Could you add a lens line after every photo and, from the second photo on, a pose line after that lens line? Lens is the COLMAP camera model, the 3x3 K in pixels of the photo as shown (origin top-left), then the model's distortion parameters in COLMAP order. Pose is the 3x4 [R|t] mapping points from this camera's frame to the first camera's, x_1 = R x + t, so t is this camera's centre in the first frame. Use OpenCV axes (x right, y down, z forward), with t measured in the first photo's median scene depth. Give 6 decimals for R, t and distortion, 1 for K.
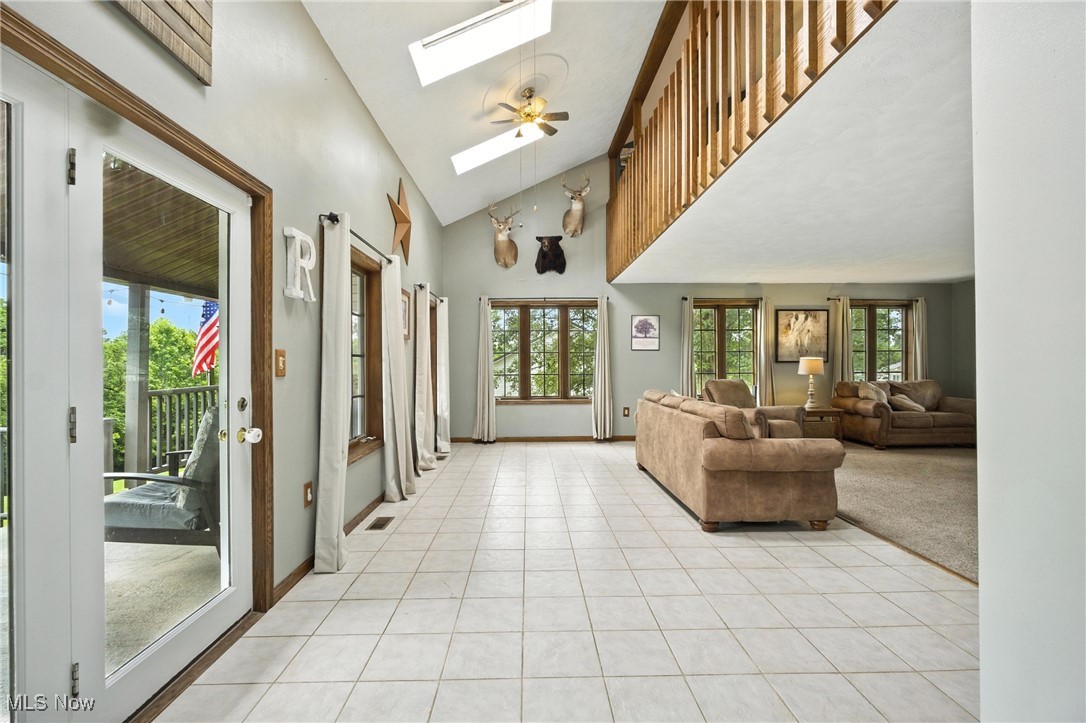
lens RADIAL K [[470.4, 0, 547.0], [0, 470.4, 363.4], [0, 0, 1]] dist [-0.015422, 0.003074]
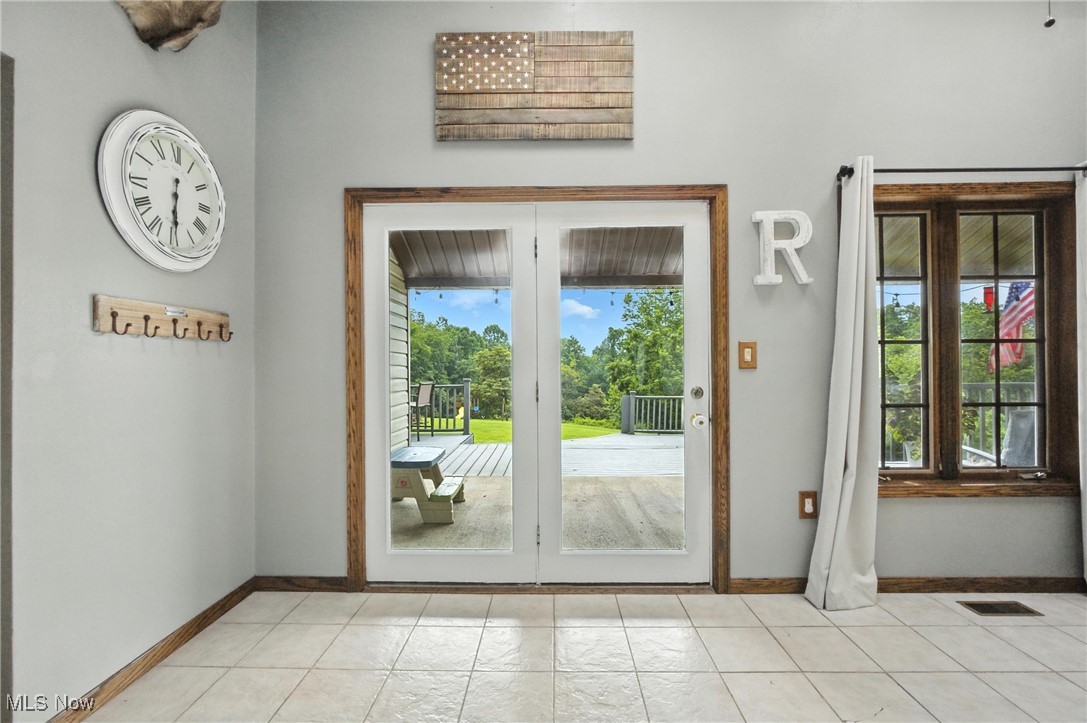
lens RADIAL K [[470.8, 0, 537.4], [0, 470.8, 365.0], [0, 0, 1]] dist [-0.015422, 0.003074]
pose [[-0.067043, -0.000503, -0.997750, 0.432590], [0.009813, 0.999951, -0.001163, 0.016832], [0.997702, -0.009869, -0.067035, 0.616027]]
